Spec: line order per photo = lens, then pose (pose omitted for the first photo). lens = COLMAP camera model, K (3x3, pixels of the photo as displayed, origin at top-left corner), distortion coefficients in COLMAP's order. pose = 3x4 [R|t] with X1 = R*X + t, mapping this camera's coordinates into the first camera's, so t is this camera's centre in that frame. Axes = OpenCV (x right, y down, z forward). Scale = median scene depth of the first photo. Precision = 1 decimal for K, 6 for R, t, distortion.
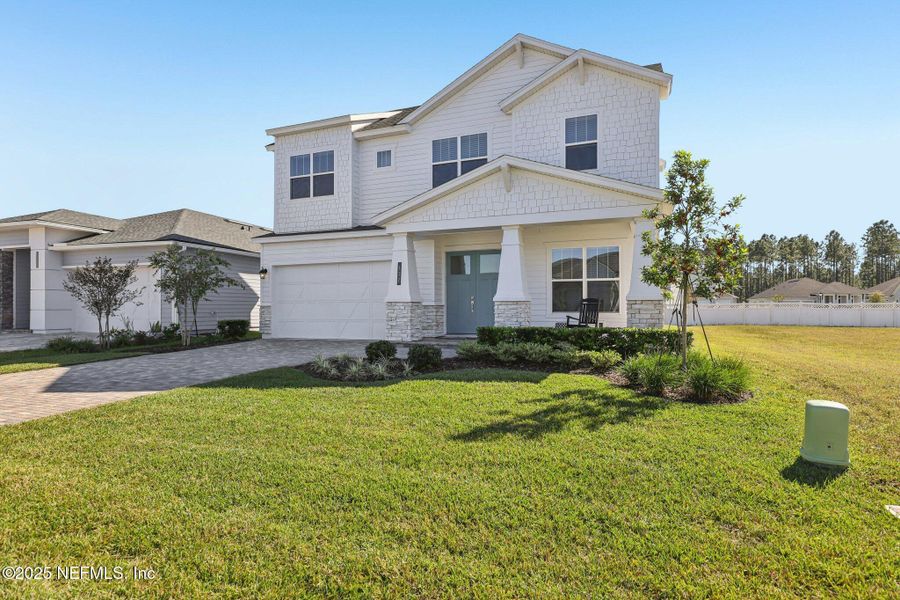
lens RADIAL K [[490.4, 0, 442.1], [0, 490.4, 306.3], [0, 0, 1]] dist [-0.005599, -0.000078]
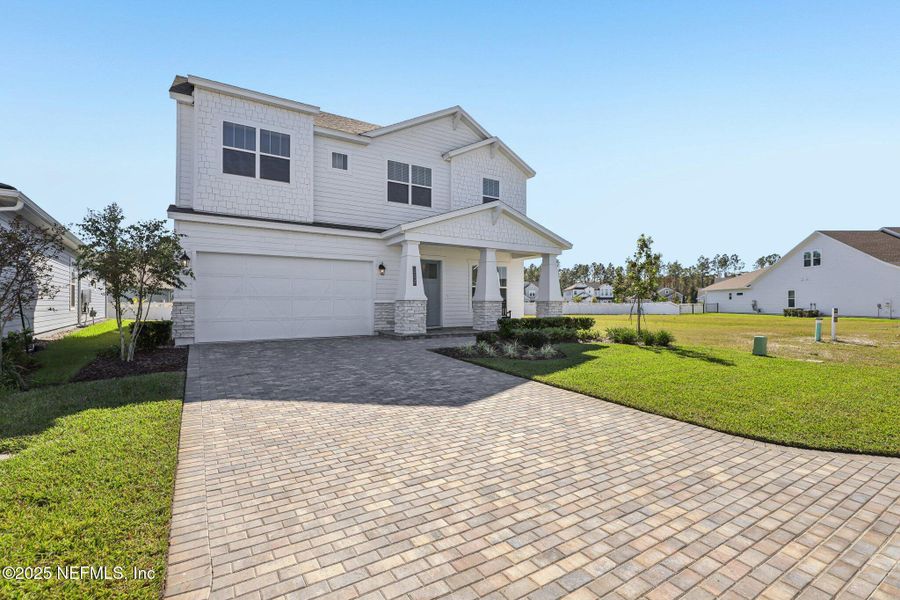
lens RADIAL K [[417.4, 0, 452.3], [0, 417.4, 304.3], [0, 0, 1]] dist [-0.001896, -0.000087]
pose [[0.570640, 0.002425, 0.821197, -0.756558], [-0.006173, 0.999980, 0.001337, -0.000777], [-0.821177, -0.005832, 0.570644, 0.319913]]
